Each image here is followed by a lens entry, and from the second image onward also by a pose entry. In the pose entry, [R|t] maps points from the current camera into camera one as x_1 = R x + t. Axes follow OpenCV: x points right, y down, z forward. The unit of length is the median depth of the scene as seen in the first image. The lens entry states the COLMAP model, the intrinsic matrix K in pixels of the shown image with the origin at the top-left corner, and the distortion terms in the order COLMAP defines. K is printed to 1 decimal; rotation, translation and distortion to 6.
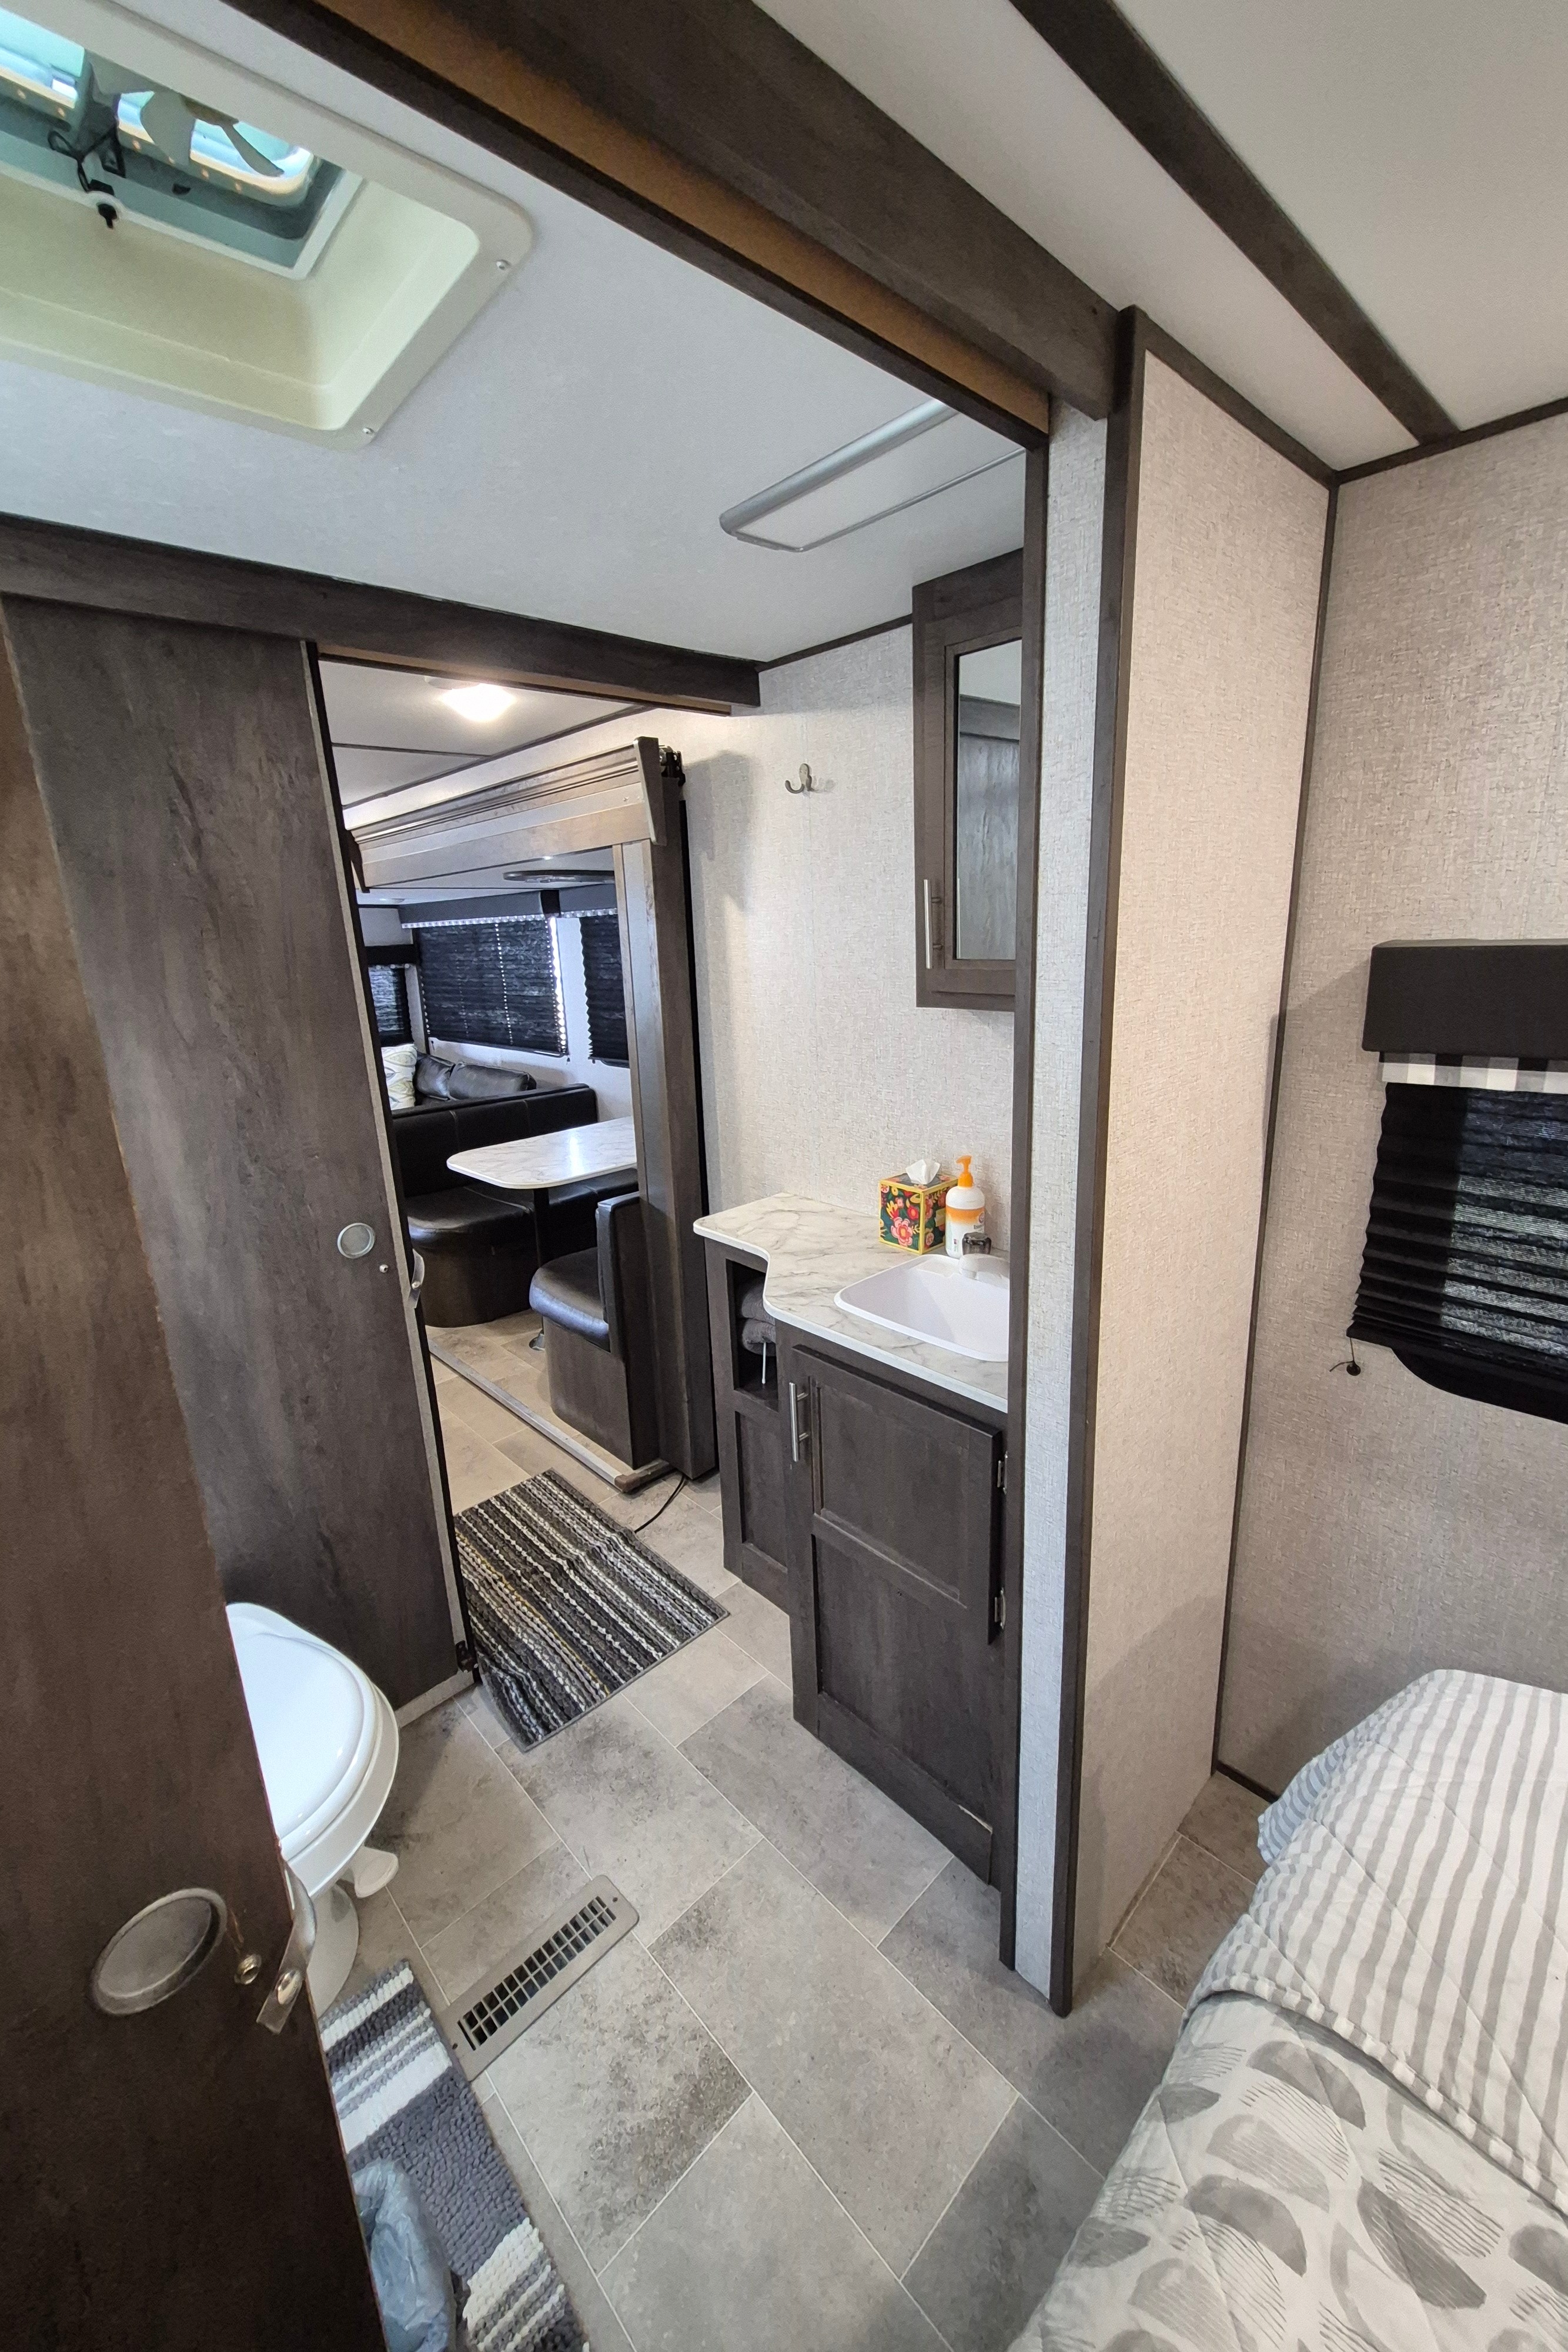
lens RADIAL K [[917.3, 0, 783.7], [0, 917.3, 1155.0], [0, 0, 1]] dist [0.003644, -0.001504]
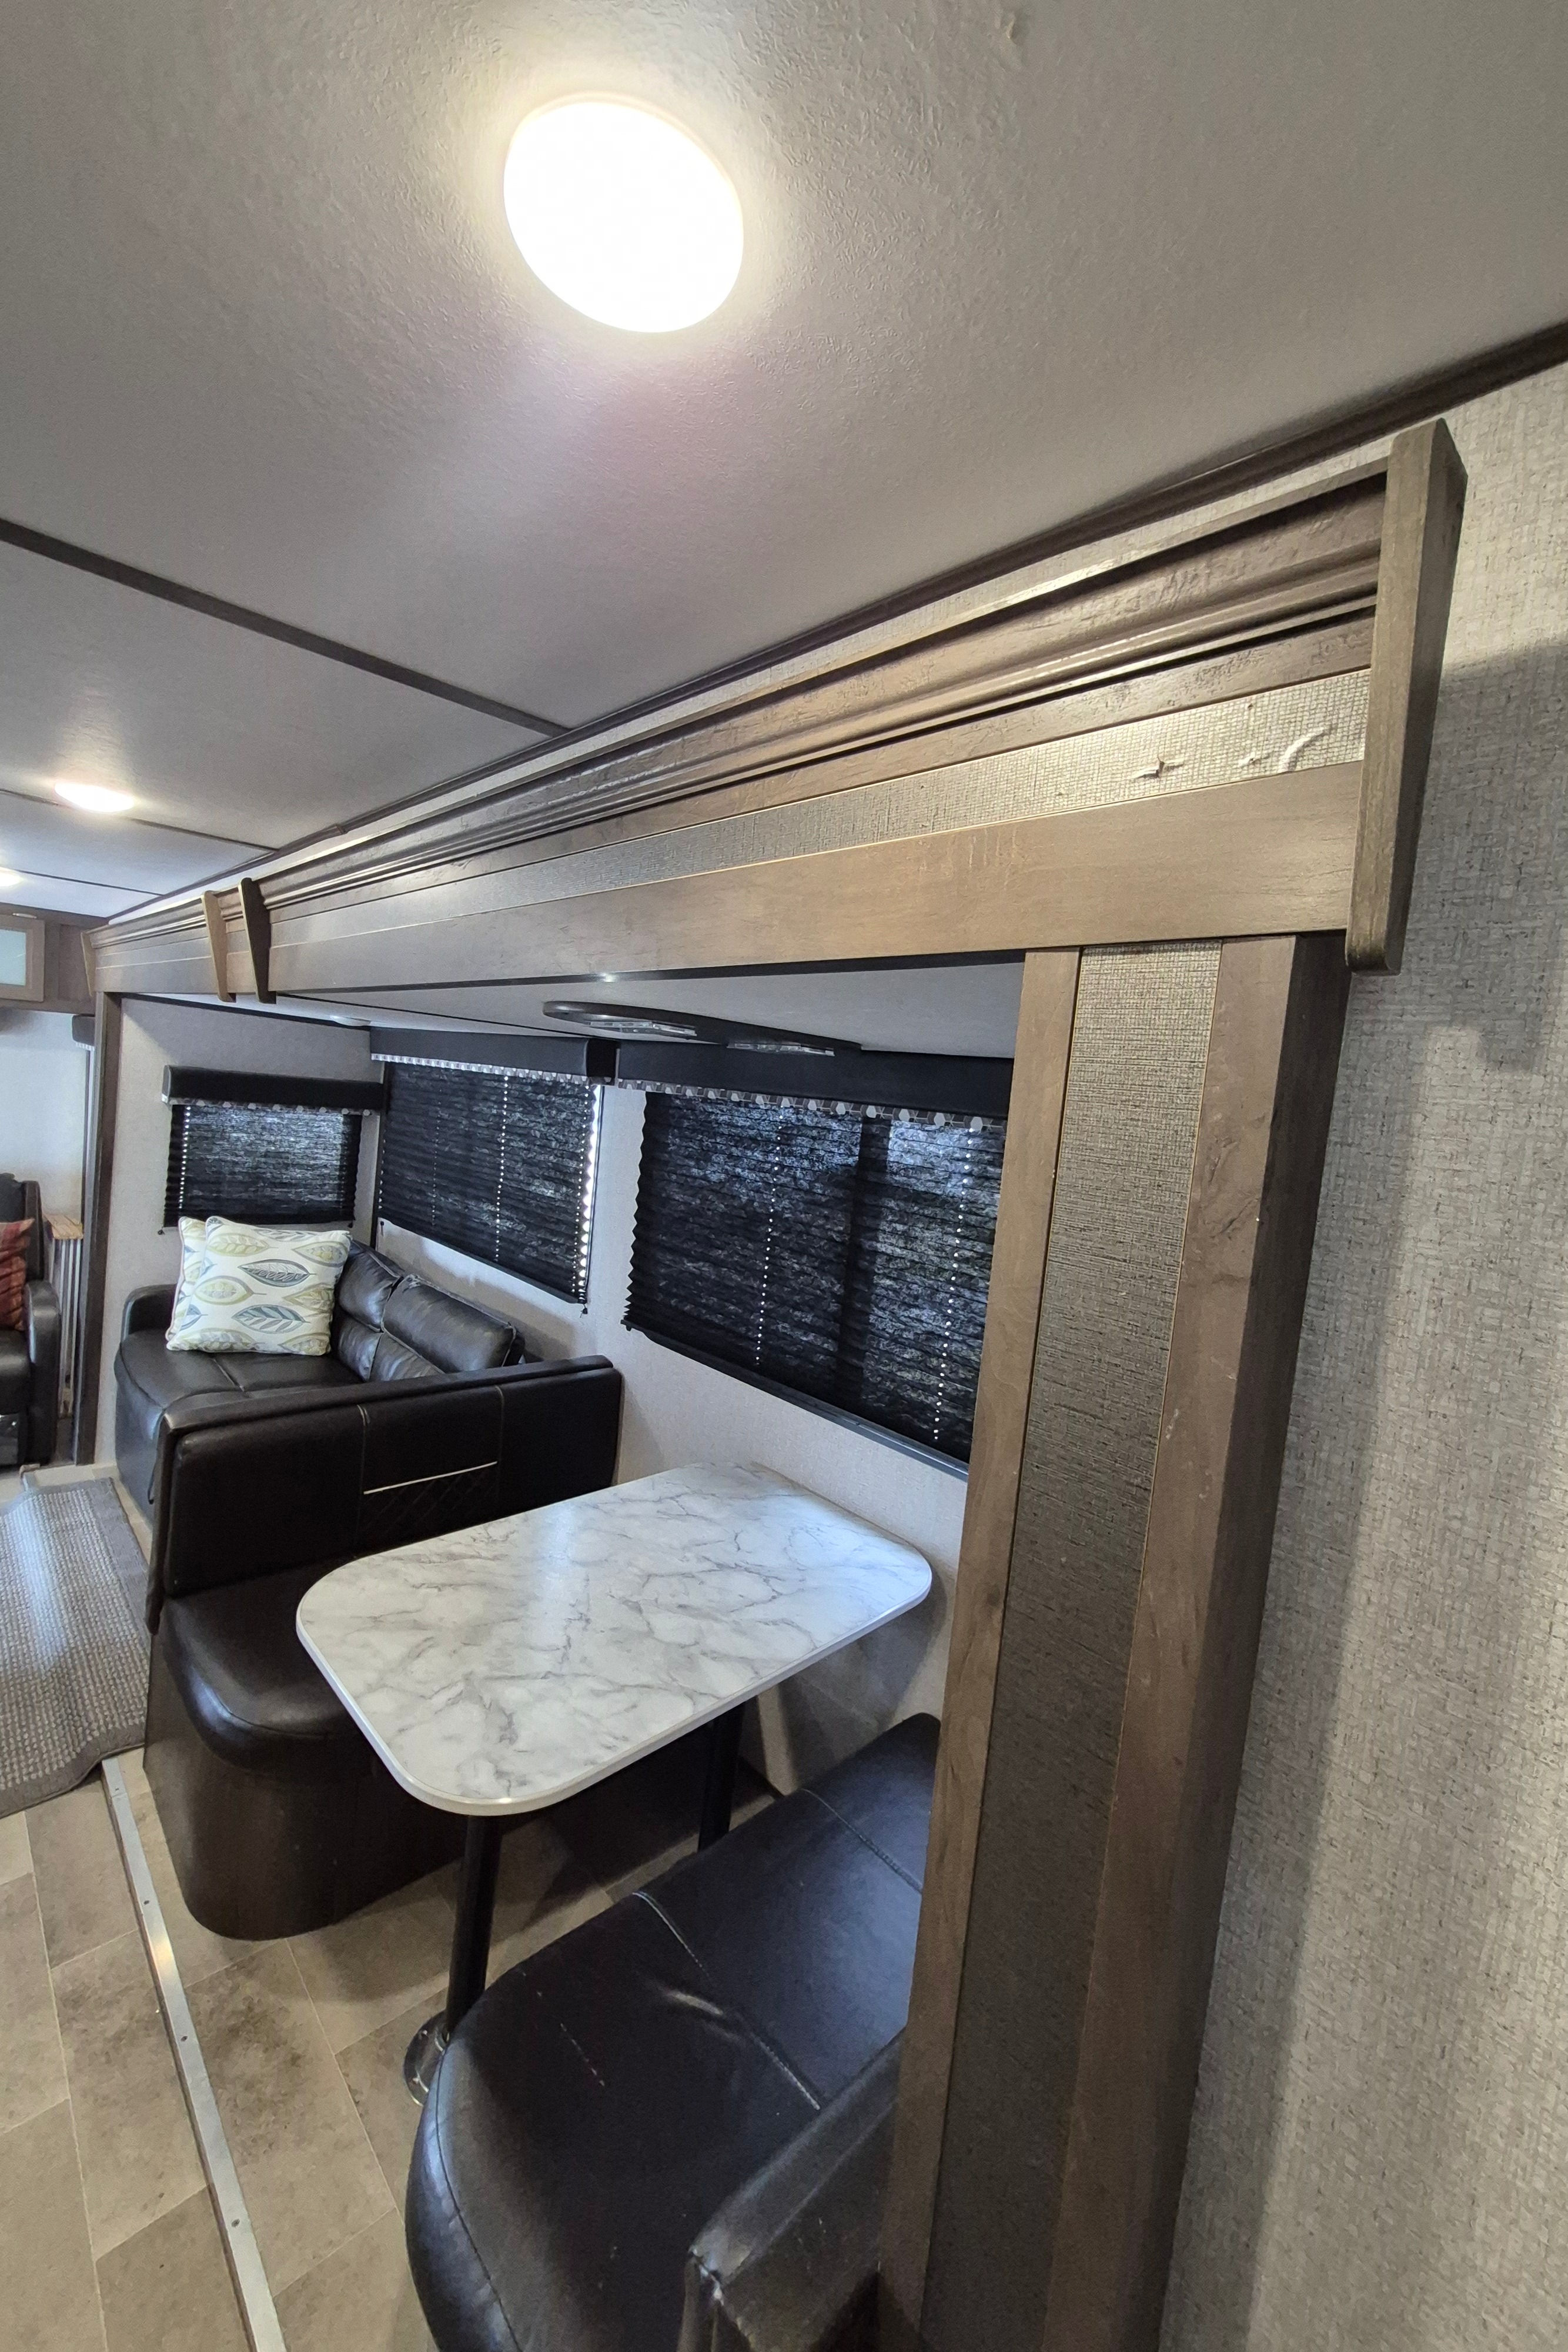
lens RADIAL K [[917.3, 0, 788.6], [0, 917.3, 1182.1], [0, 0, 1]] dist [0.003644, -0.001504]
pose [[0.990186, 0.138517, 0.018538, -0.123468], [-0.134233, 0.979588, -0.149628, -0.114017], [-0.038886, 0.145671, 0.988569, 0.379458]]
